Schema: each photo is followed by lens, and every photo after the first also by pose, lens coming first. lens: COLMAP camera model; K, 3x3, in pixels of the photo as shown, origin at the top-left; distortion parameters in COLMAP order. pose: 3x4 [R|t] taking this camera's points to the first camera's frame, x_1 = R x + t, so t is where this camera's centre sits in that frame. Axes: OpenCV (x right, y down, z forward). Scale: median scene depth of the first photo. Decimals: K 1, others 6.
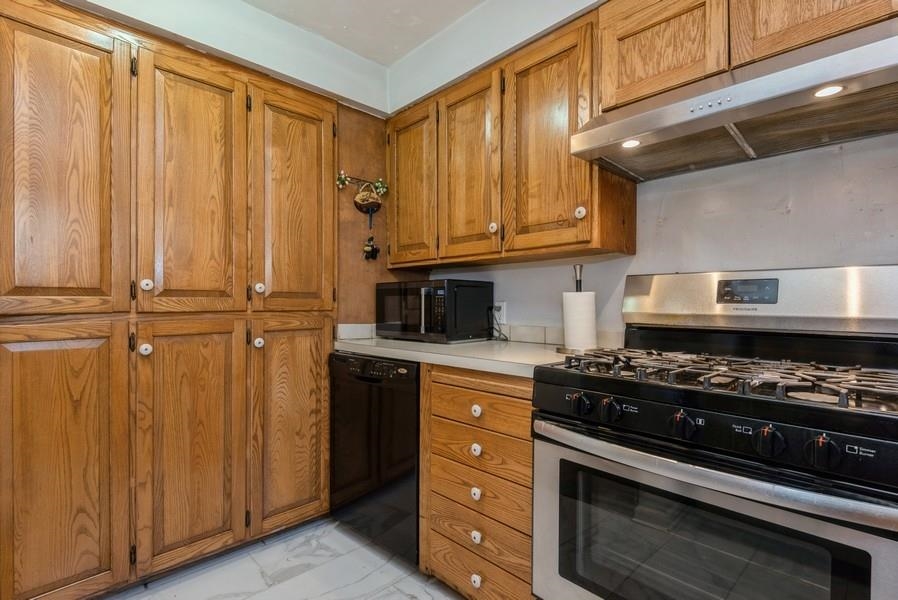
lens RADIAL K [[432.4, 0, 451.2], [0, 432.4, 303.6], [0, 0, 1]] dist [-0.001686, -0.000106]
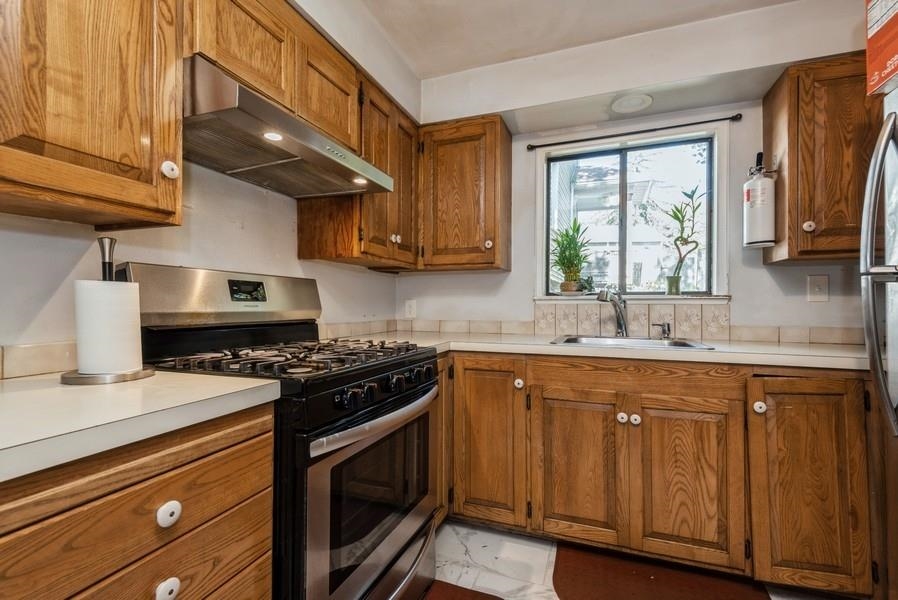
lens RADIAL K [[409.3, 0, 456.2], [0, 409.3, 302.0], [0, 0, 1]] dist [-0.003008, -0.002483]
pose [[-0.450741, 0.000357, 0.892655, -0.506348], [-0.004795, 0.999985, -0.002821, 0.002219], [-0.892642, -0.005552, -0.450733, 0.905321]]
